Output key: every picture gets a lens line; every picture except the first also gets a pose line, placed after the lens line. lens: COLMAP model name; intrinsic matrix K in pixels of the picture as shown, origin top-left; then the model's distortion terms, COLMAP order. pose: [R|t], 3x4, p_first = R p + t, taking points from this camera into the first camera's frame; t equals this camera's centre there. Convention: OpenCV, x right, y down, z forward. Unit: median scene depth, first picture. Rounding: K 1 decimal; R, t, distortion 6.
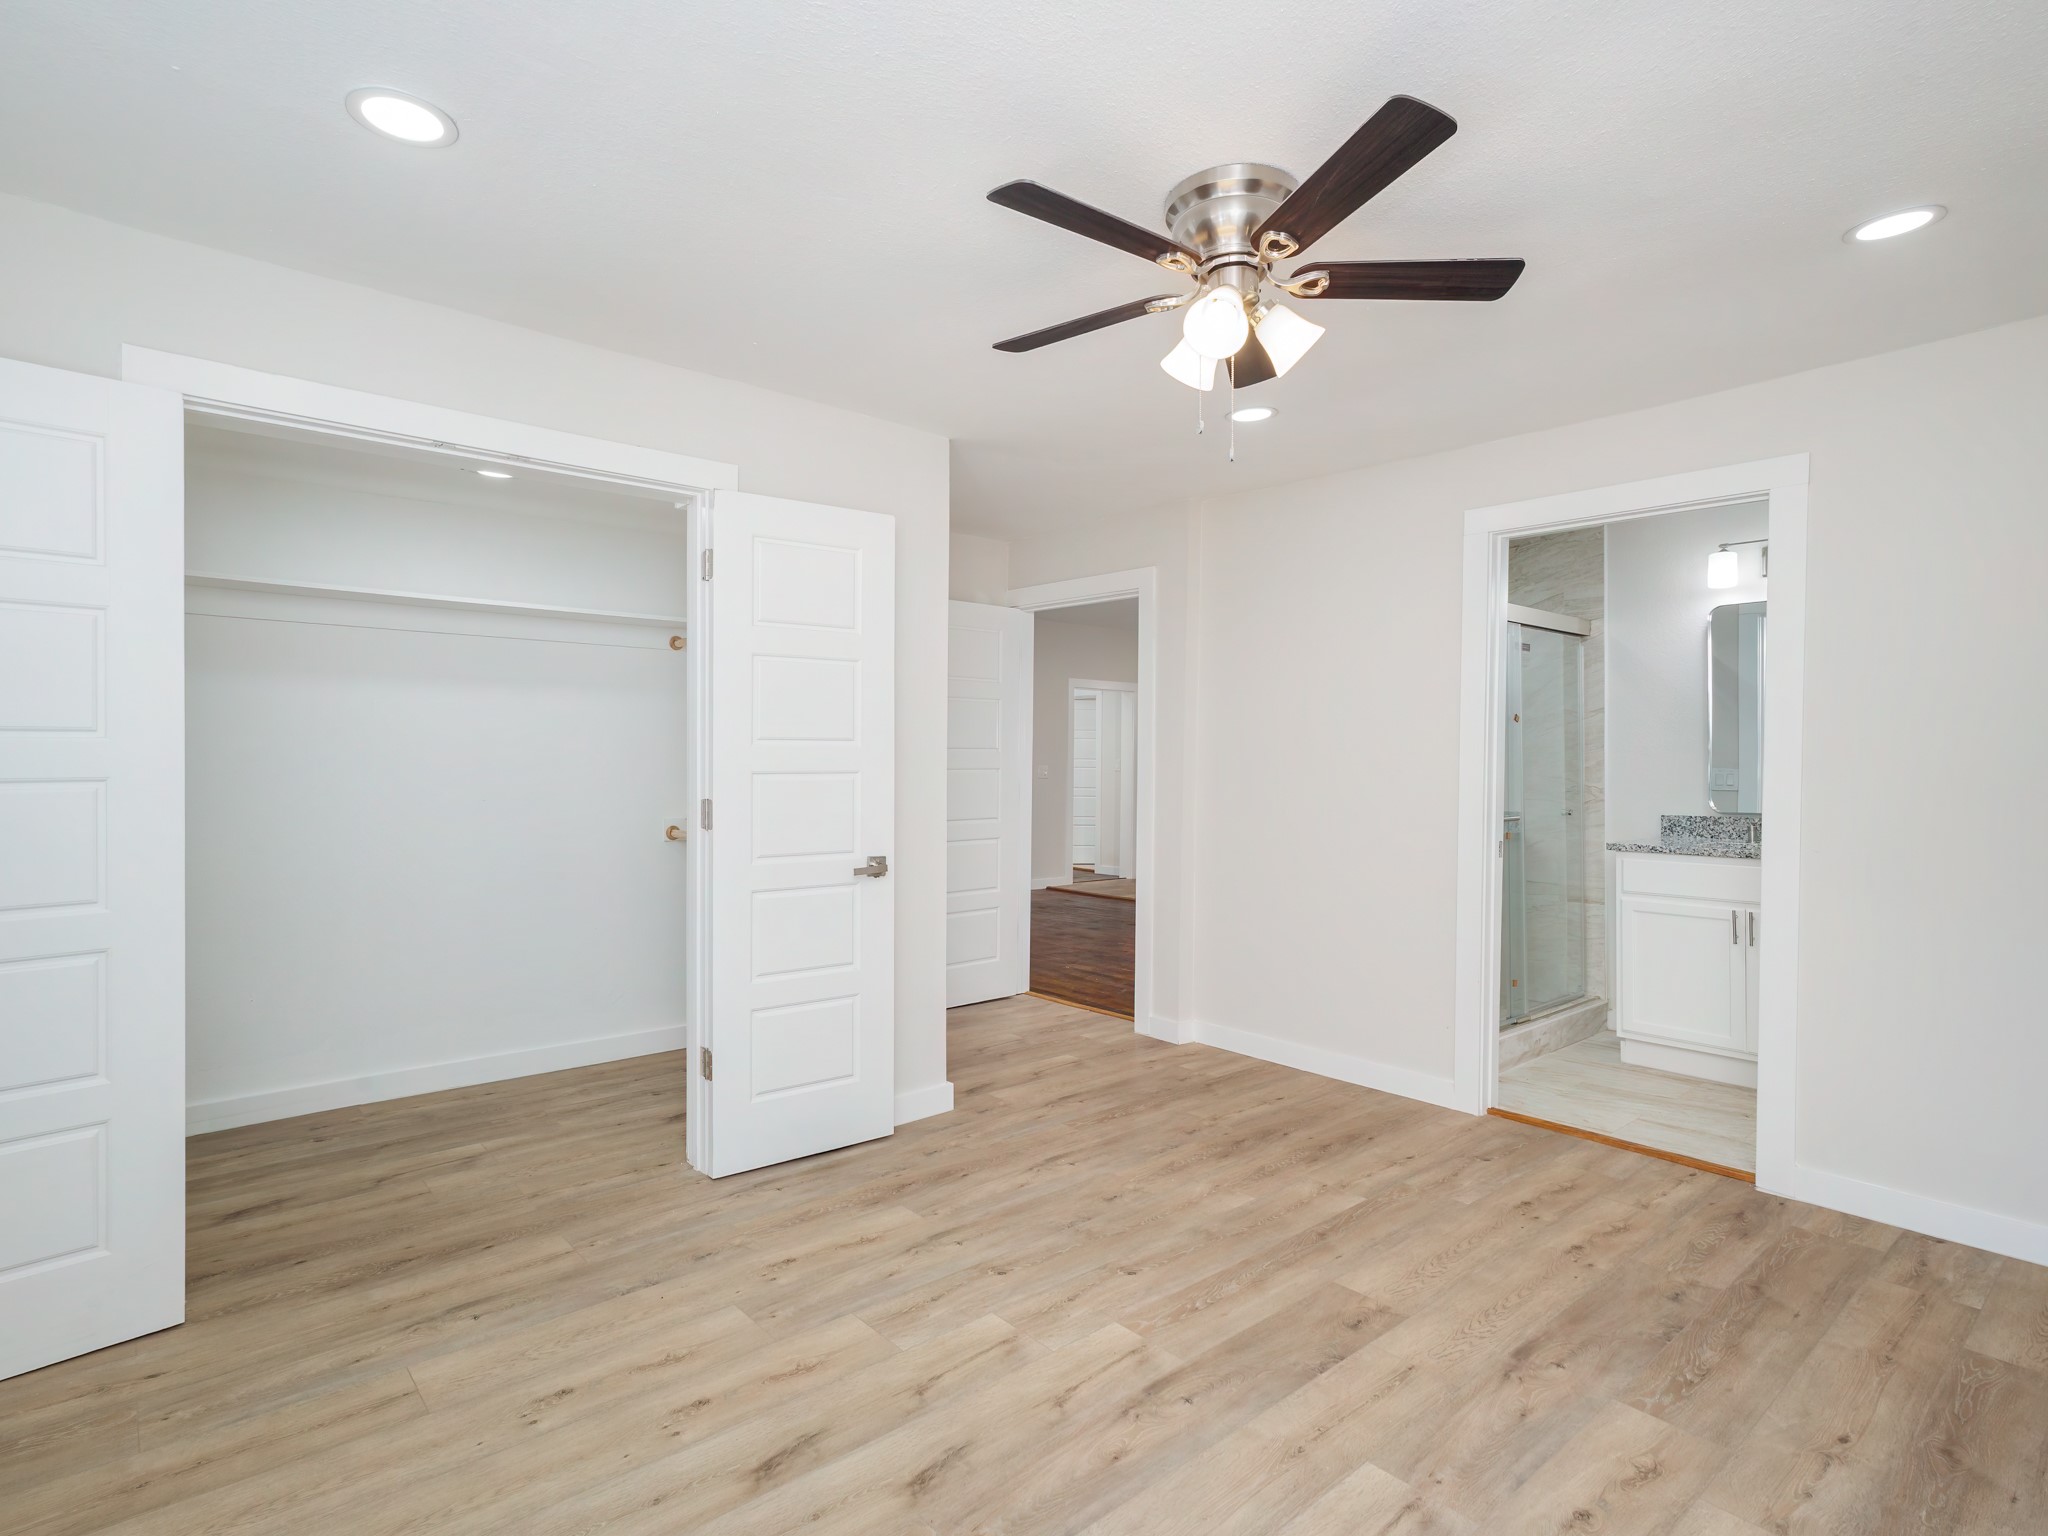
lens RADIAL K [[1040.5, 0, 1021.2], [0, 1040.5, 756.0], [0, 0, 1]] dist [0.028068, -0.003003]
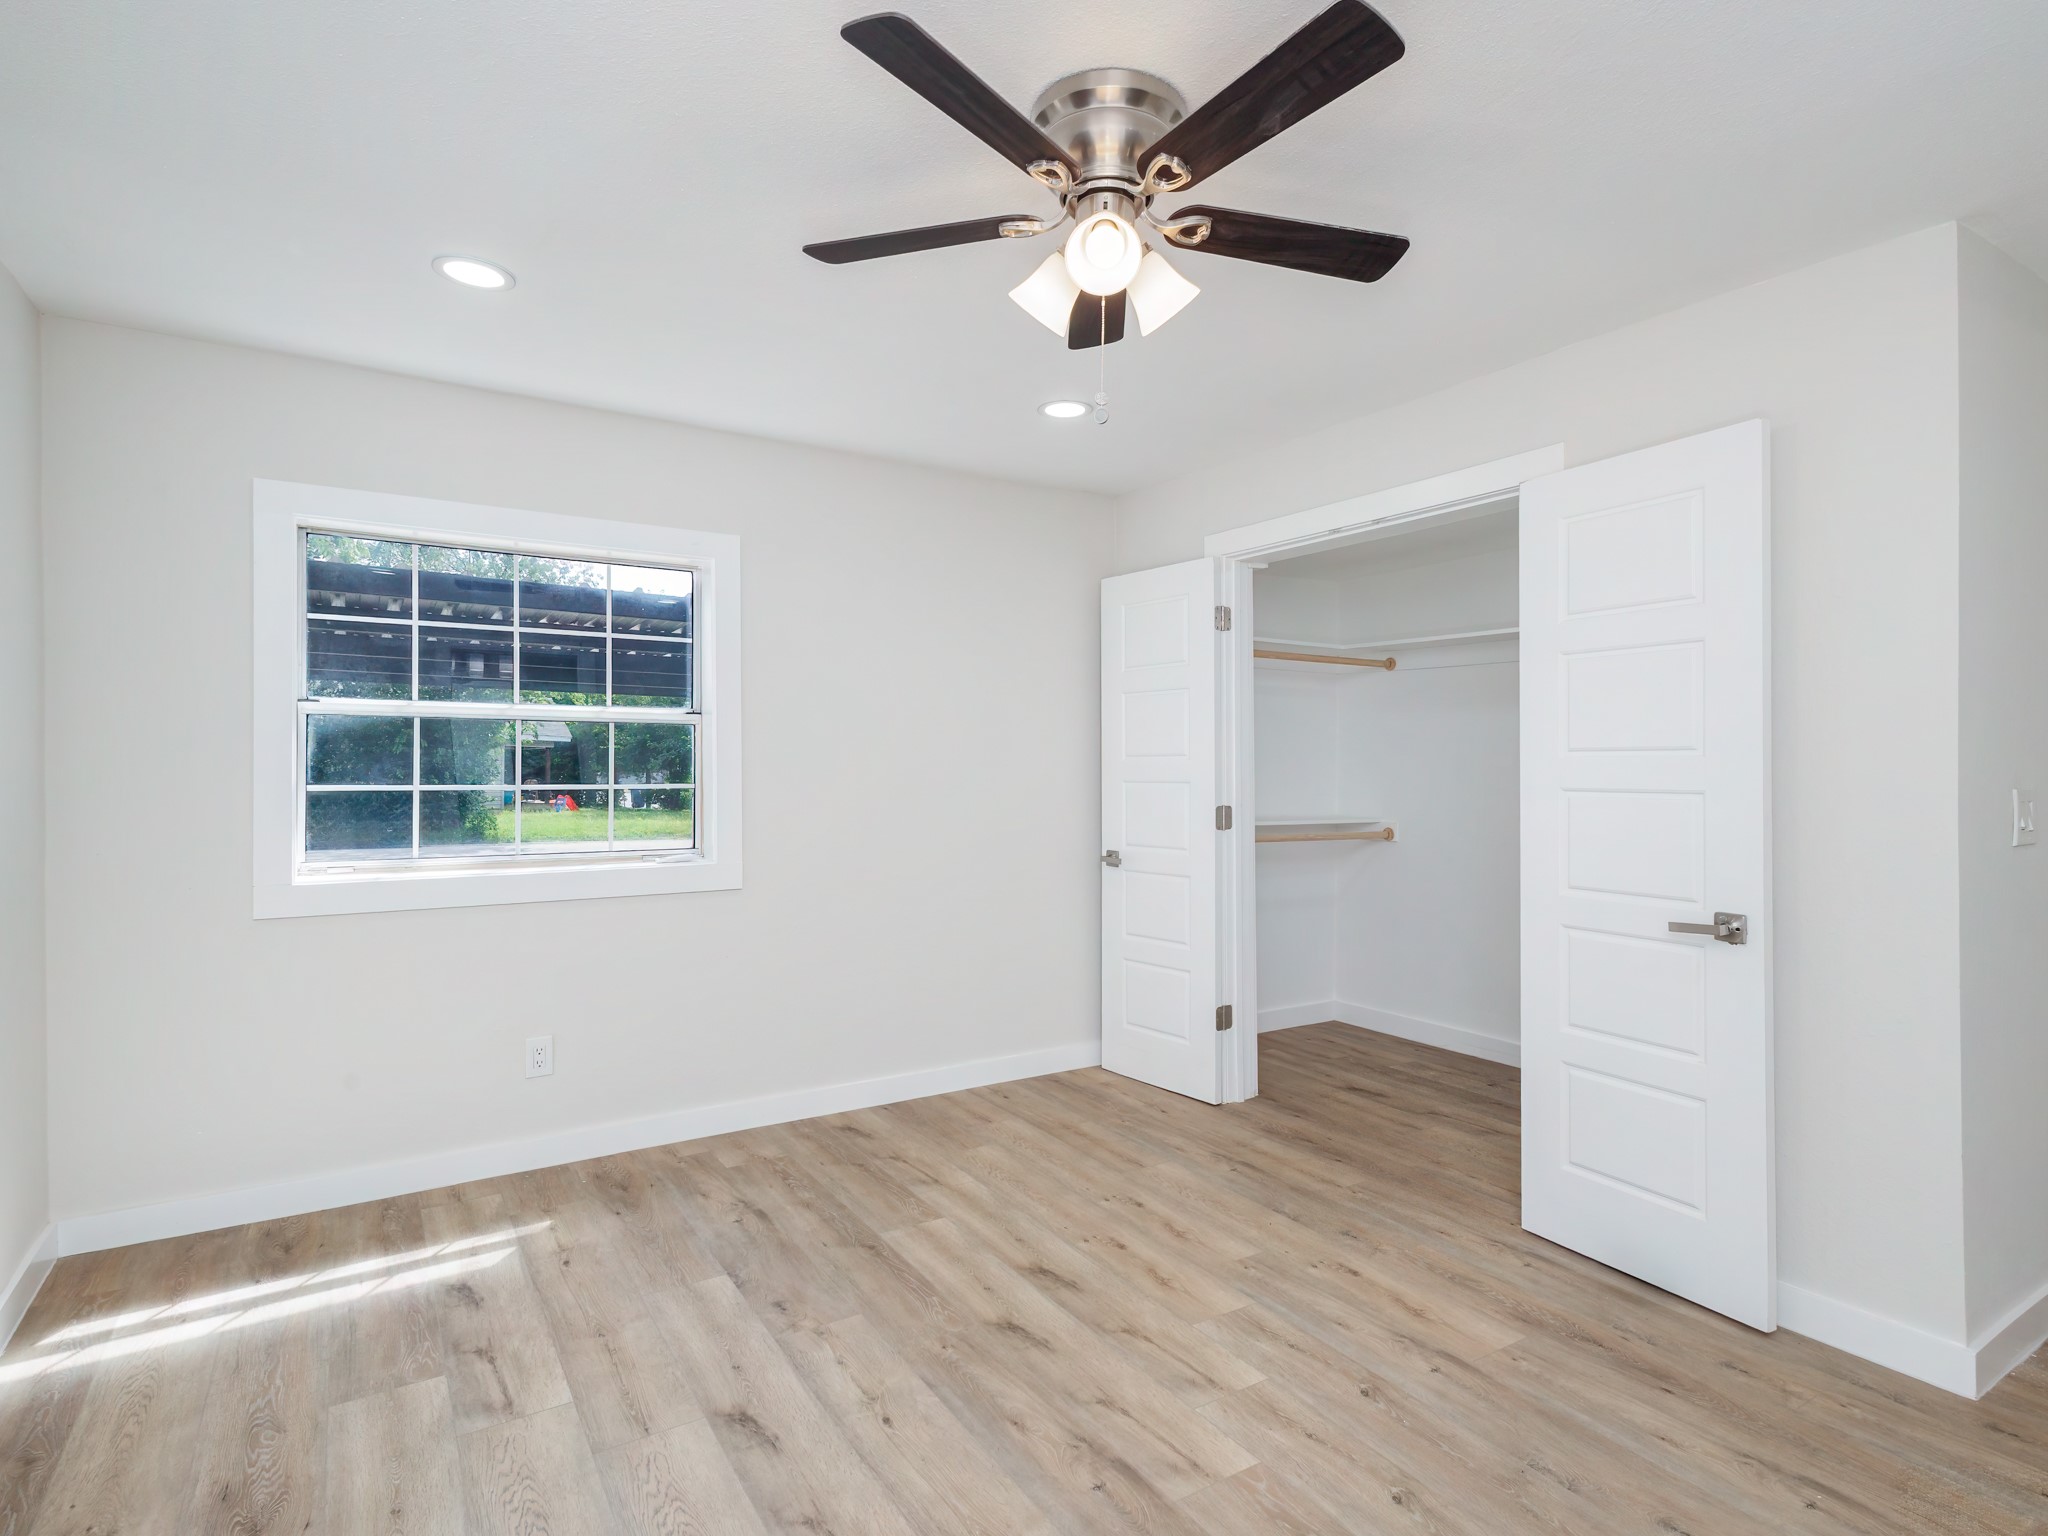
lens RADIAL K [[1040.5, 0, 1023.5], [0, 1040.5, 777.2], [0, 0, 1]] dist [0.028068, -0.003003]
pose [[-0.136103, -0.001818, -0.990693, 0.850295], [0.003856, 0.999990, -0.002365, 0.006399], [0.990687, -0.004142, -0.136095, 0.851832]]
